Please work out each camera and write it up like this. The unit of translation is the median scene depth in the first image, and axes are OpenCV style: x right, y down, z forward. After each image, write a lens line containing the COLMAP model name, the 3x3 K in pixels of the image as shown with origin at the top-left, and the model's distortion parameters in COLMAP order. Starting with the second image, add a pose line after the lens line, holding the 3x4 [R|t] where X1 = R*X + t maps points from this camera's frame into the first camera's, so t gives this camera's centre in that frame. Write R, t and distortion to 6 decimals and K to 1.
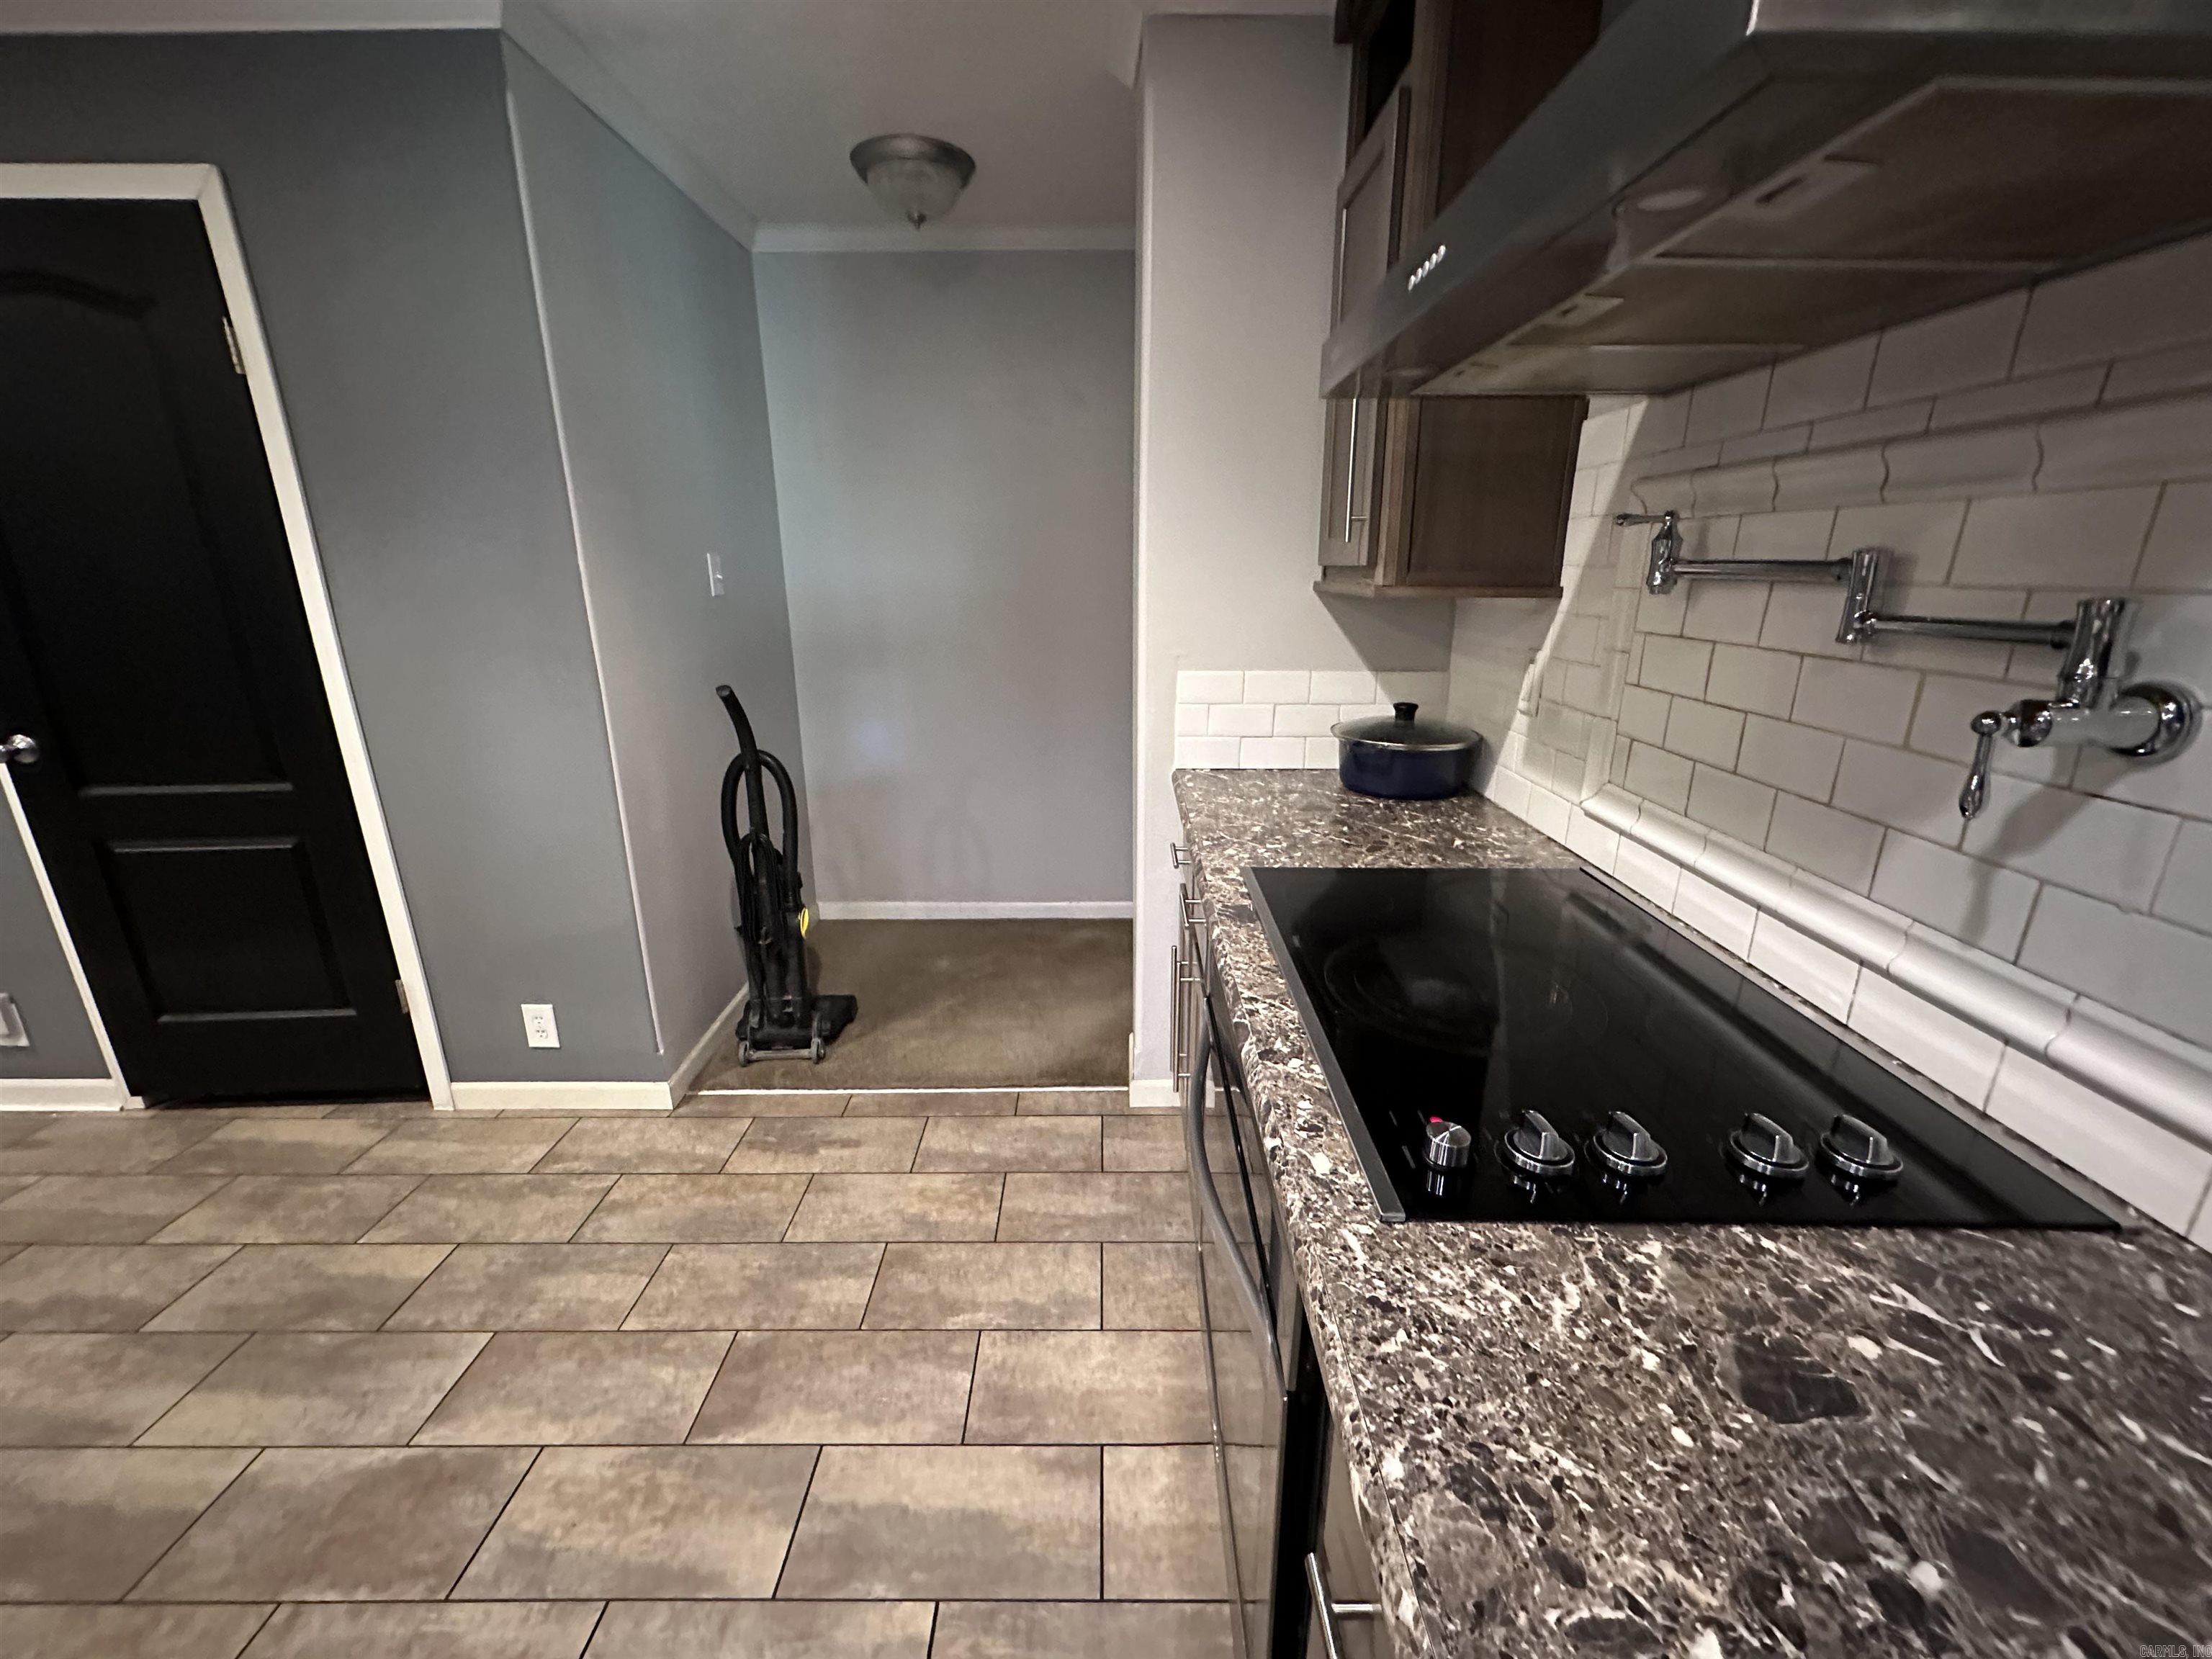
lens RADIAL K [[882.6, 0, 1108.6], [0, 882.6, 833.8], [0, 0, 1]] dist [-0.001178, 0.000068]
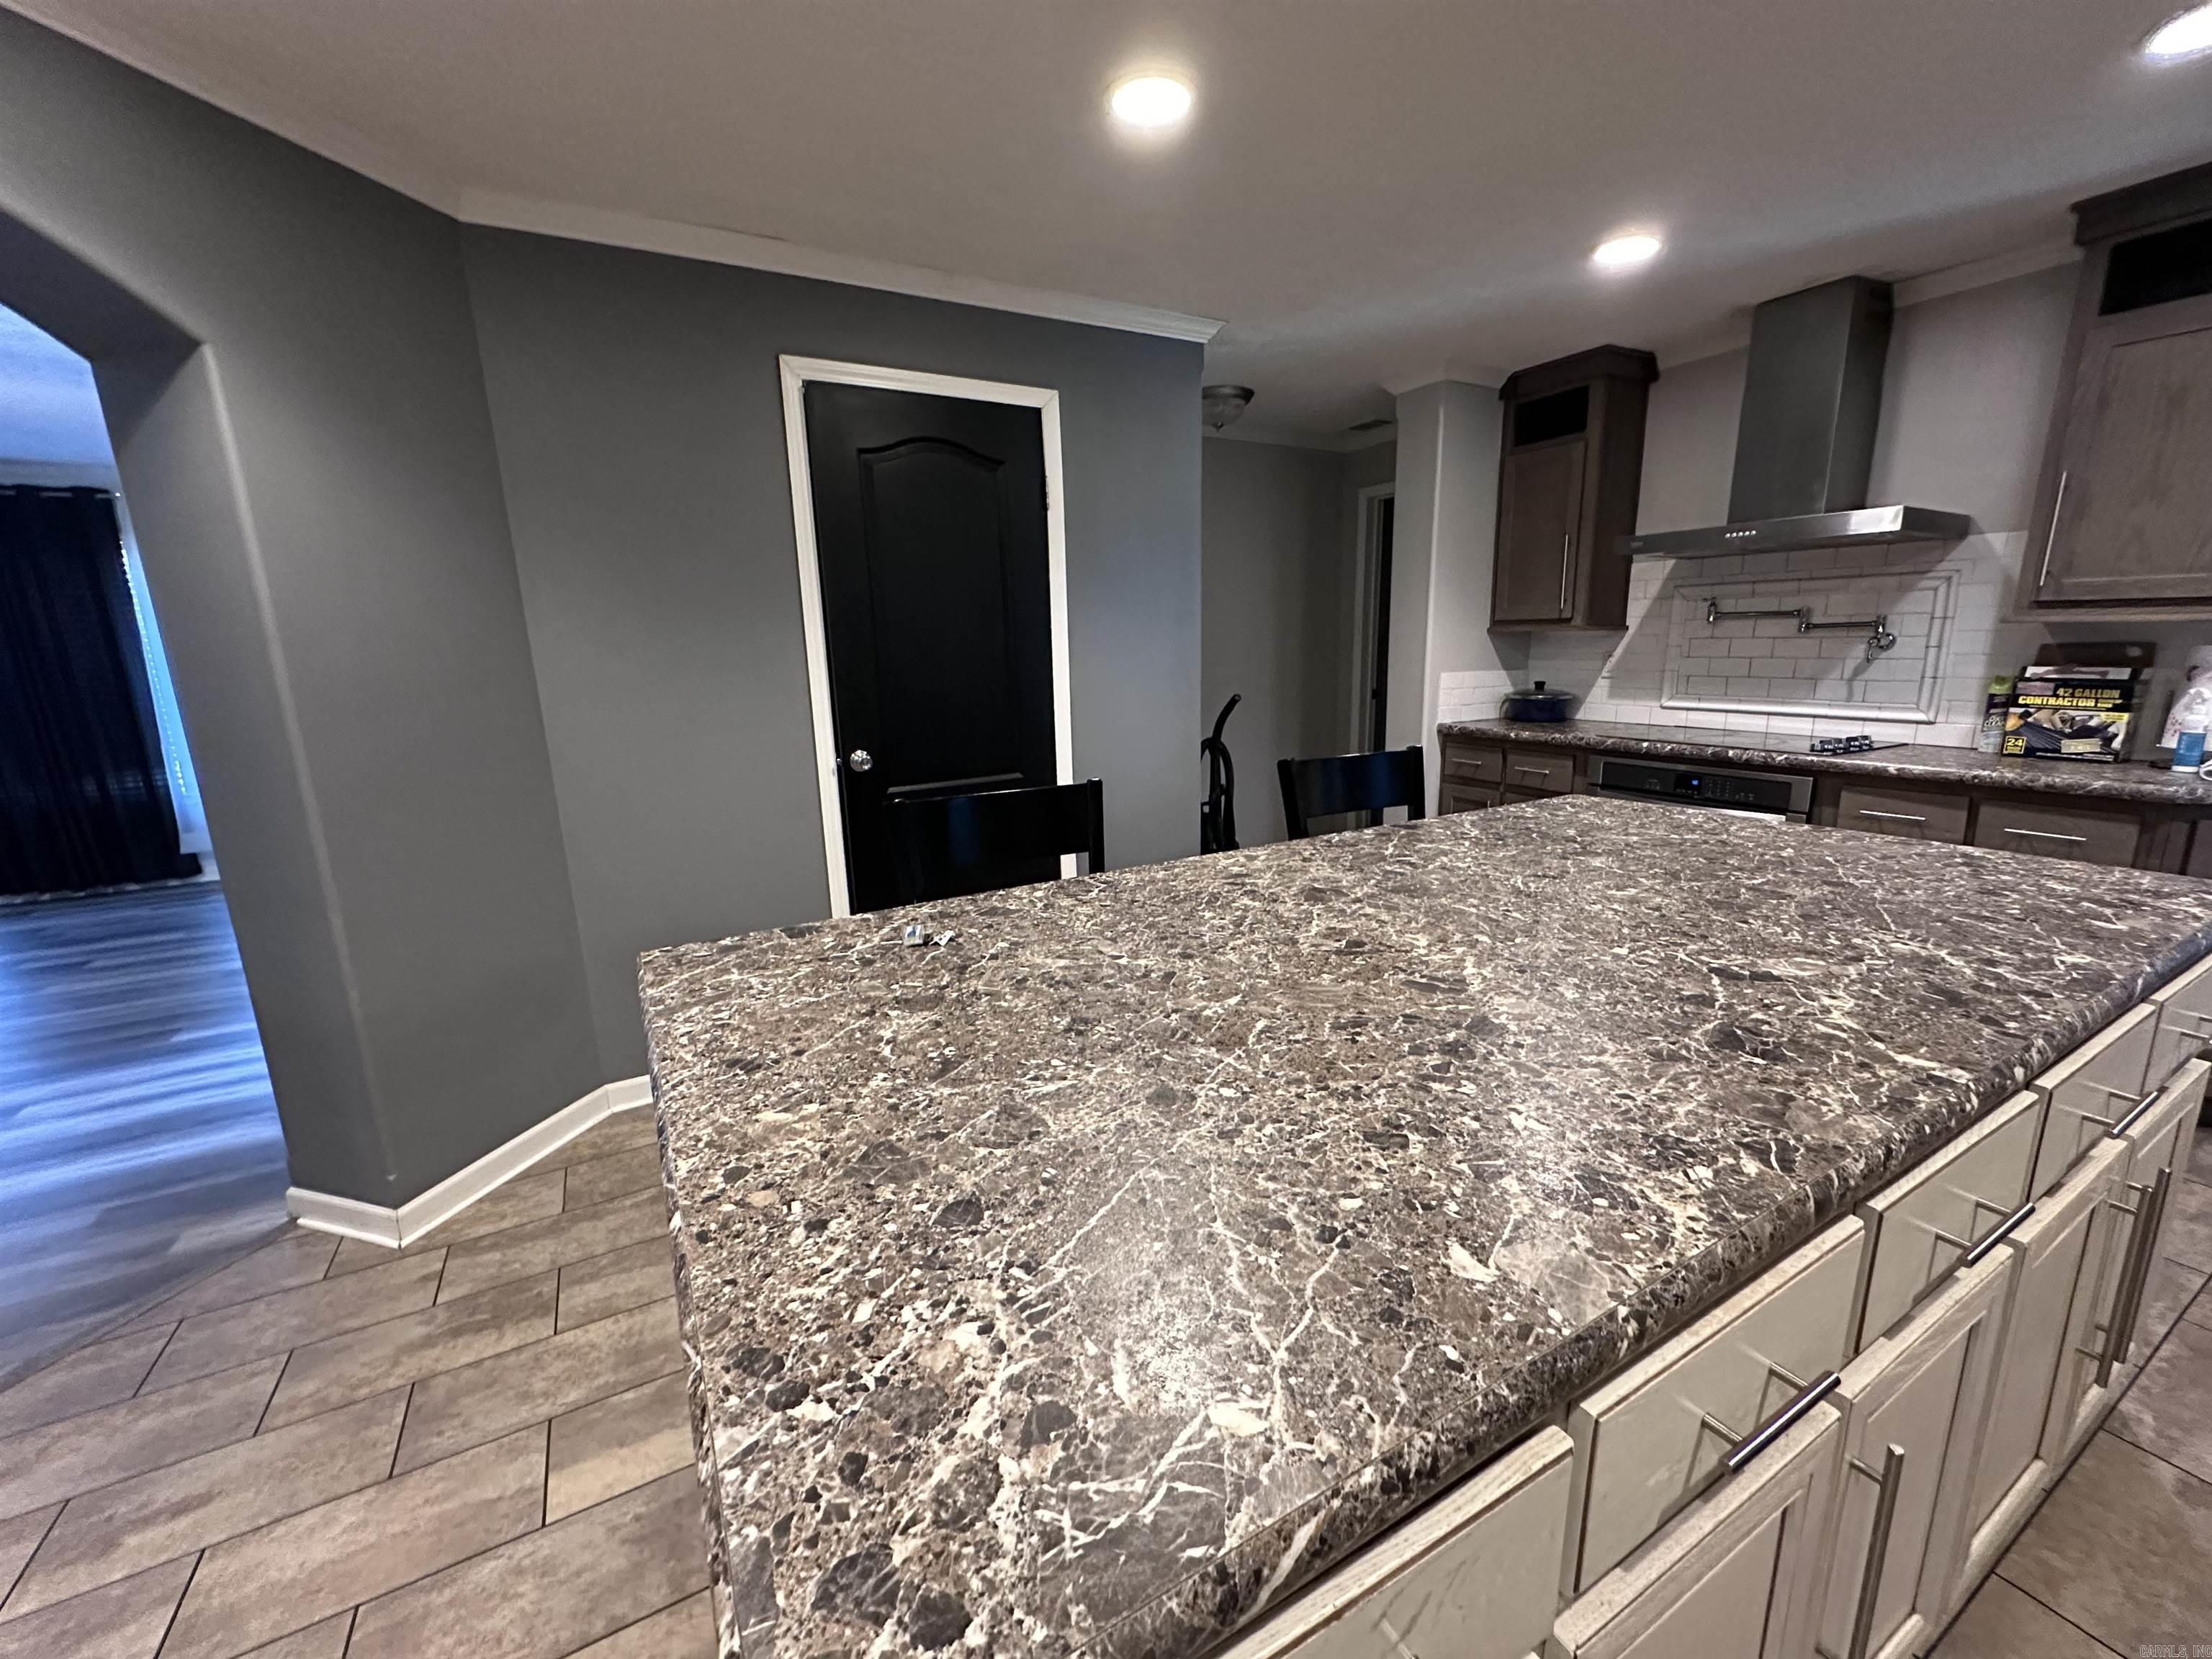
lens RADIAL K [[882.6, 0, 1110.1], [0, 882.6, 824.4], [0, 0, 1]] dist [-0.001178, 0.000068]
pose [[0.869272, -0.118672, 0.479878, -2.772333], [0.163103, 0.985248, -0.051804, 0.234229], [-0.466651, 0.123301, 0.875804, -0.623658]]
